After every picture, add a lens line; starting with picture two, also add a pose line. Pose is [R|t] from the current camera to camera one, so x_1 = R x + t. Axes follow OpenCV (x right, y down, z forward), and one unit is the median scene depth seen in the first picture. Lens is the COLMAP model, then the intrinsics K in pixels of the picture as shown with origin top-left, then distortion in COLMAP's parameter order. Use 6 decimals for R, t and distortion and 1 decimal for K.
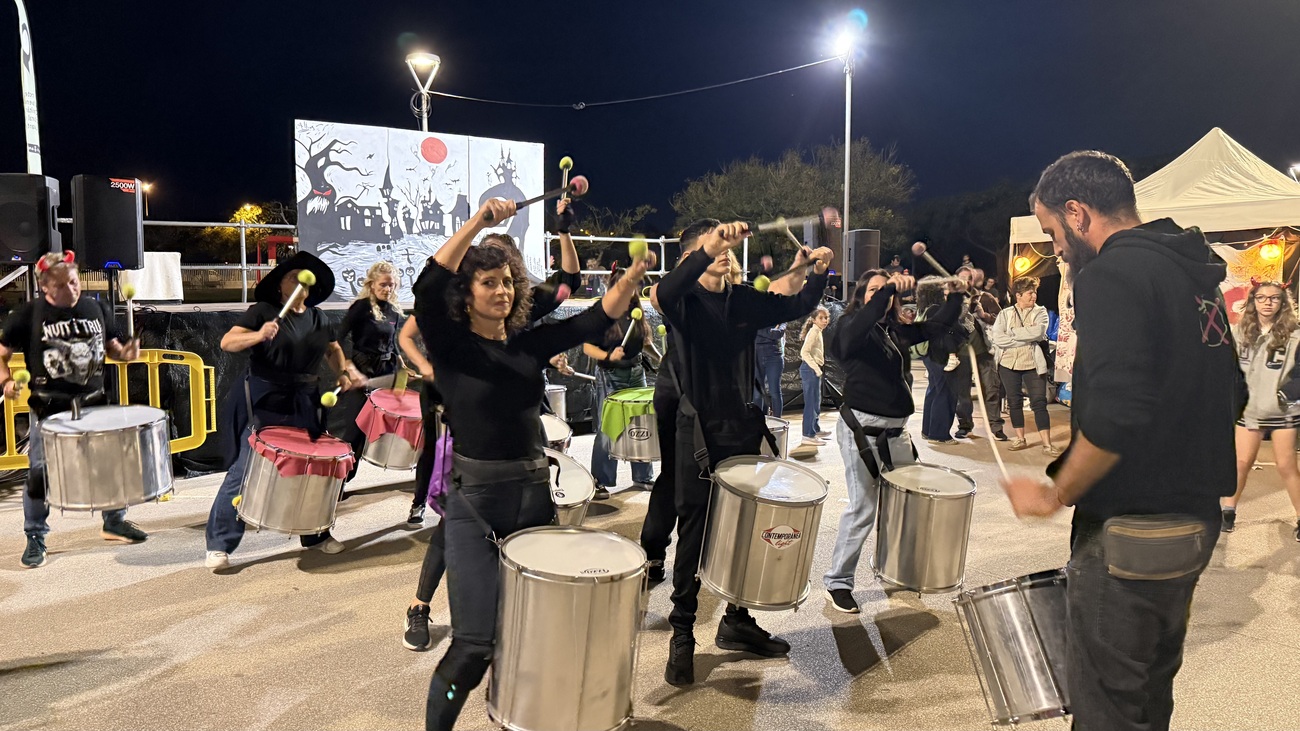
lens RADIAL K [[952.6, 0, 690.9], [0, 952.6, 390.9], [0, 0, 1]] dist [0.052316, -0.123528]
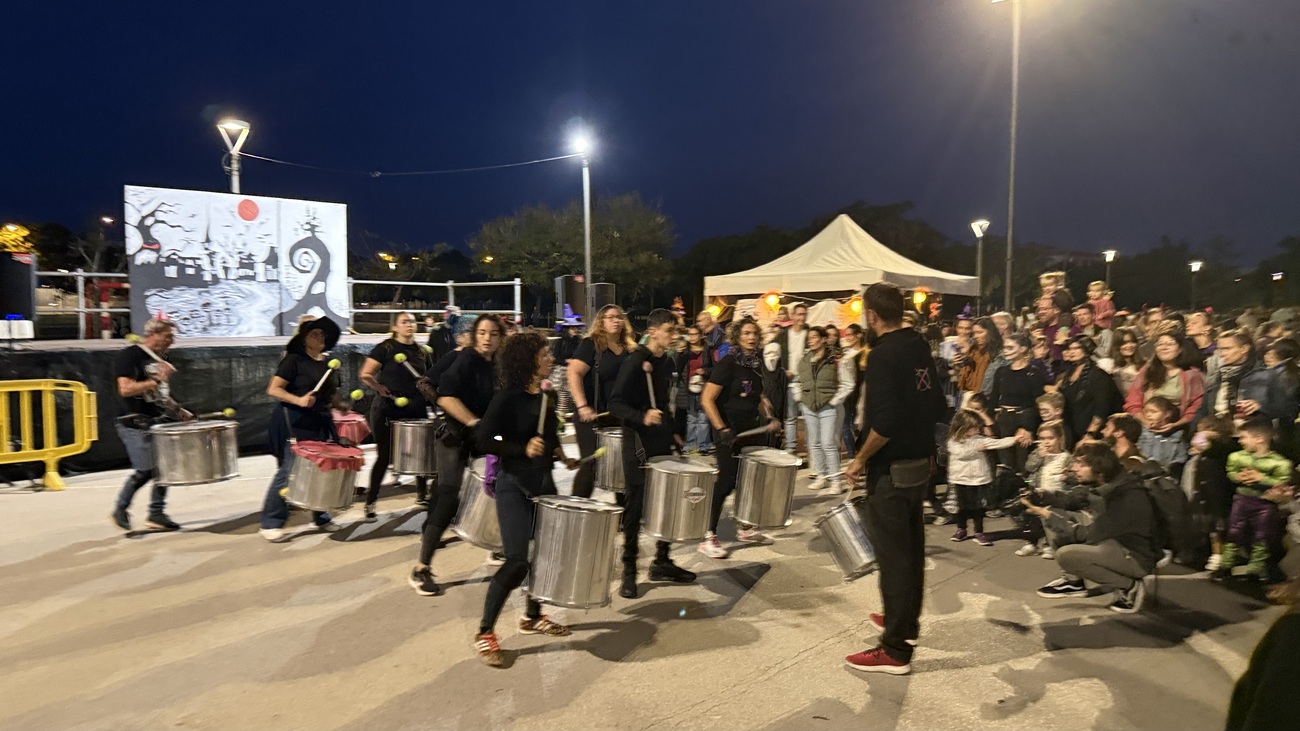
lens RADIAL K [[952.6, 0, 690.9], [0, 952.6, 390.9], [0, 0, 1]] dist [0.052316, -0.123528]
pose [[0.980889, -0.014588, 0.194020, 0.037107], [0.019557, 0.999527, -0.023719, 0.012147], [-0.193582, 0.027060, 0.980711, -0.269920]]
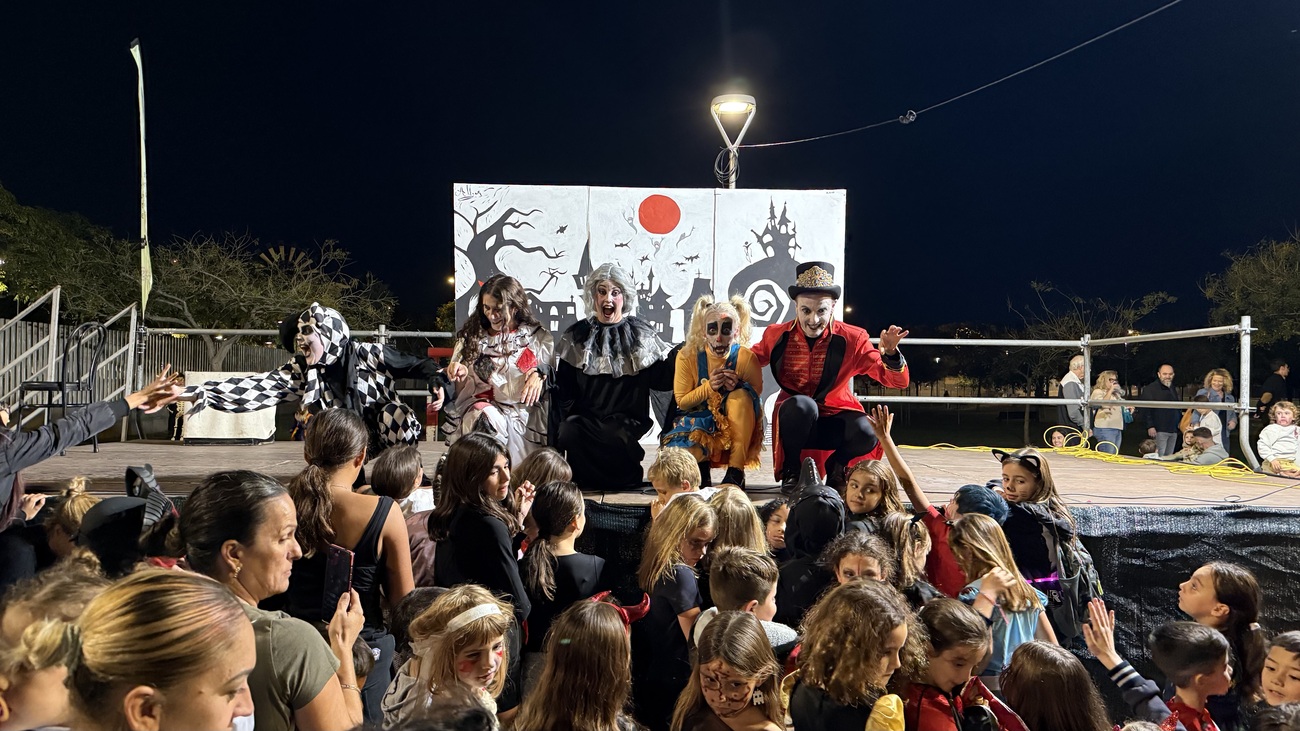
lens RADIAL K [[897.0, 0, 648.9], [0, 897.0, 393.9], [0, 0, 1]] dist [0.055418, -0.001353]
pose [[0.818625, 0.014662, -0.574141, 0.080850], [-0.073307, 0.994165, -0.079135, -0.081466], [0.569631, 0.106871, 0.814923, 0.517993]]
